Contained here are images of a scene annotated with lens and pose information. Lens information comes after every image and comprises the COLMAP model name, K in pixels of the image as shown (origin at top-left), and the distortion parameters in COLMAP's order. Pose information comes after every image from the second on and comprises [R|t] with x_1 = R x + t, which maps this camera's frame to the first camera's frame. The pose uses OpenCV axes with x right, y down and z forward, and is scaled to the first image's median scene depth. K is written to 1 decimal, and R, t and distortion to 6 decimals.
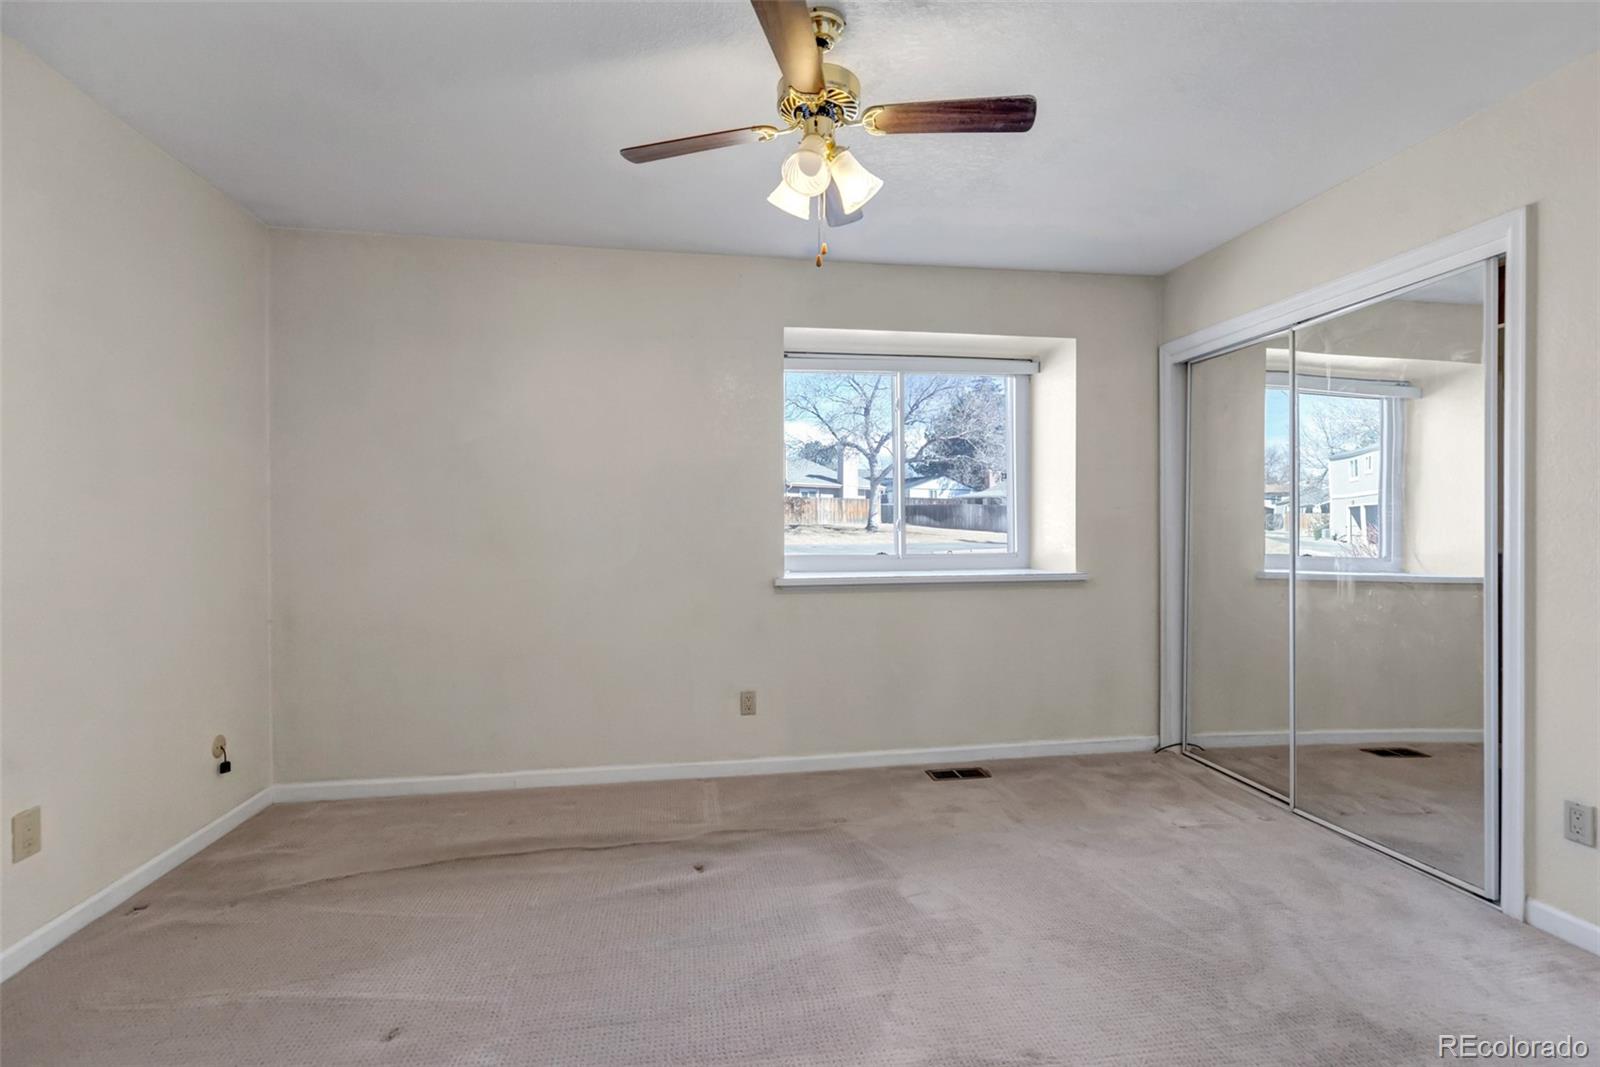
lens RADIAL K [[734.1, 0, 810.3], [0, 734.1, 537.6], [0, 0, 1]] dist [0.004983, -0.000704]
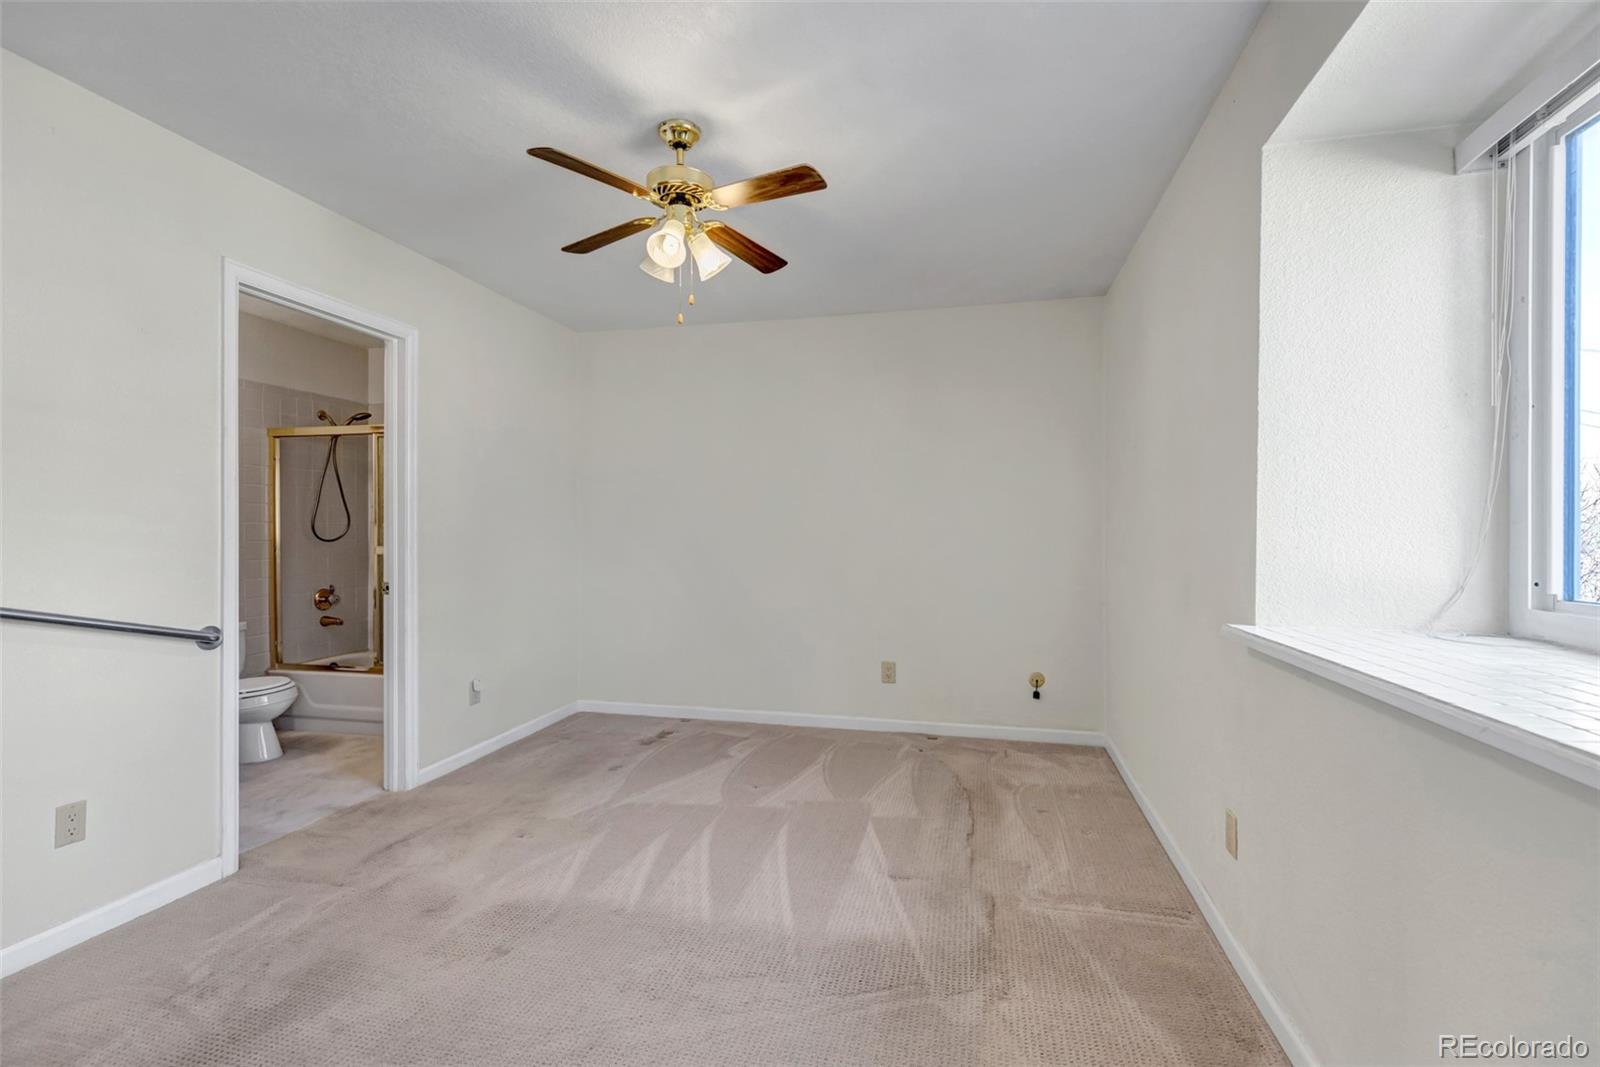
lens RADIAL K [[734.1, 0, 793.4], [0, 734.1, 532.3], [0, 0, 1]] dist [0.004983, -0.000704]
pose [[-0.399899, 0.002944, -0.916554, 0.631415], [-0.011891, 0.999894, 0.008400, -0.014519], [0.916482, 0.014258, -0.399822, 0.984402]]
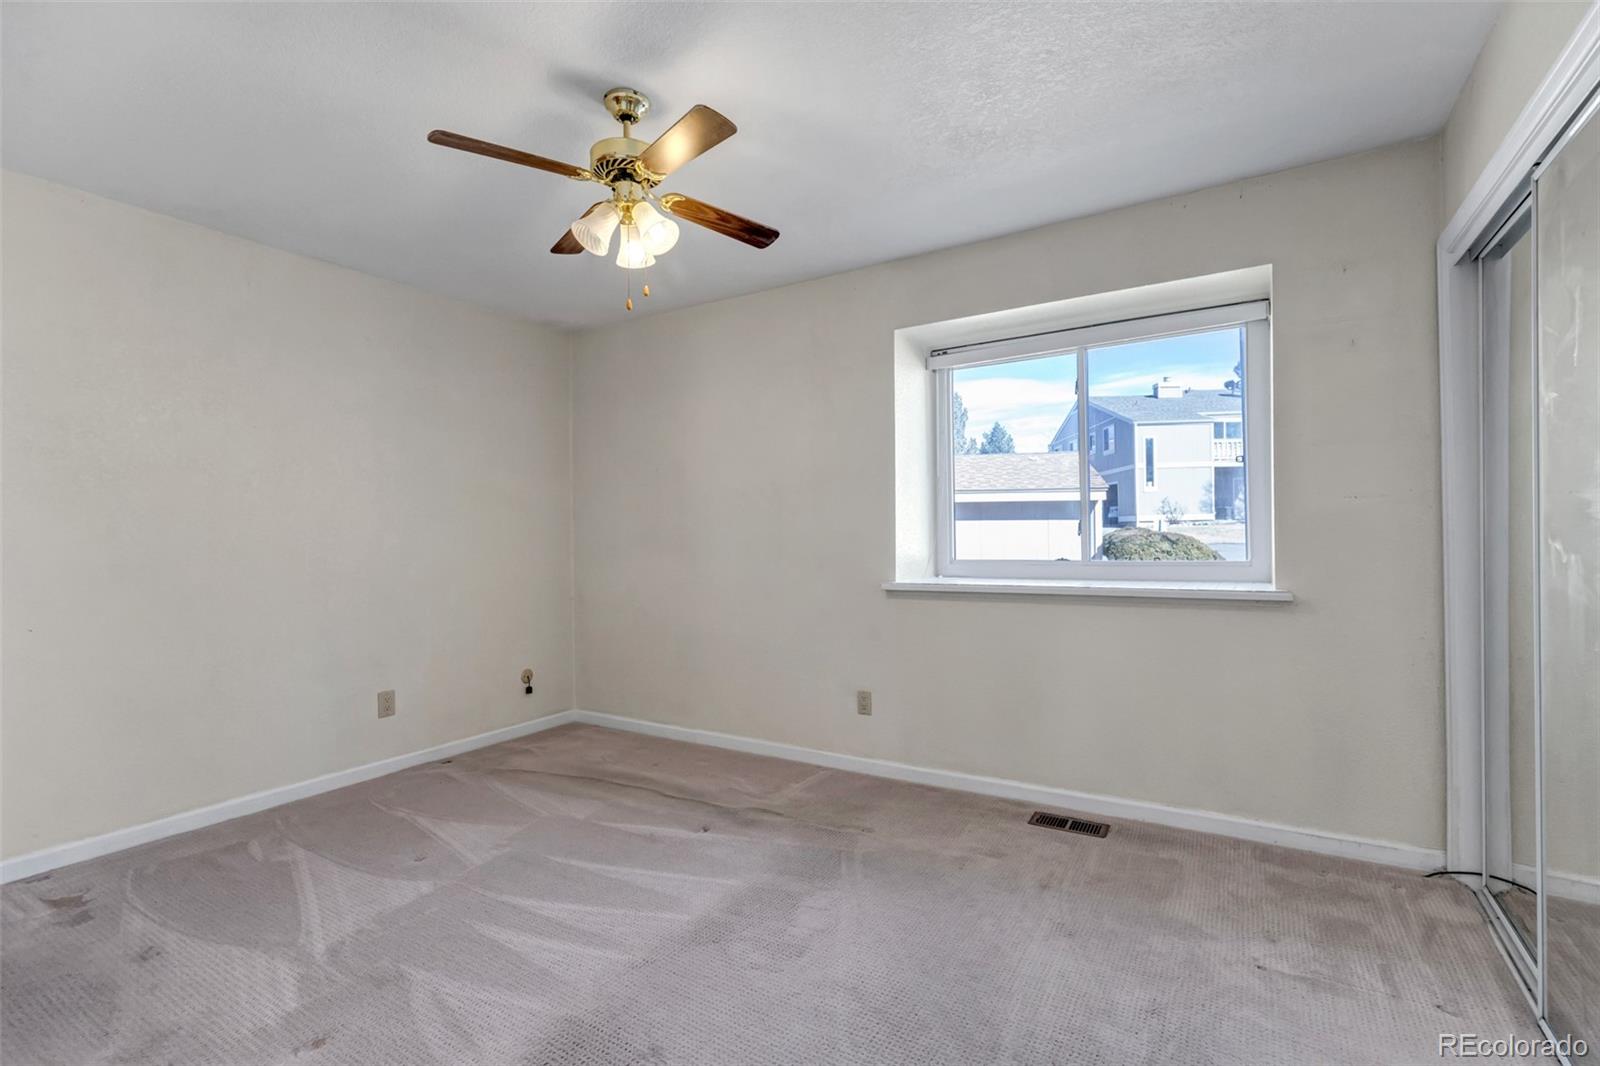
lens RADIAL K [[734.1, 0, 804.0], [0, 734.1, 531.2], [0, 0, 1]] dist [0.004983, -0.000704]
pose [[0.754077, -0.009333, -0.656720, 0.570536], [0.001744, 0.999924, -0.012208, -0.001745], [0.656784, 0.008060, 0.754036, 0.184175]]
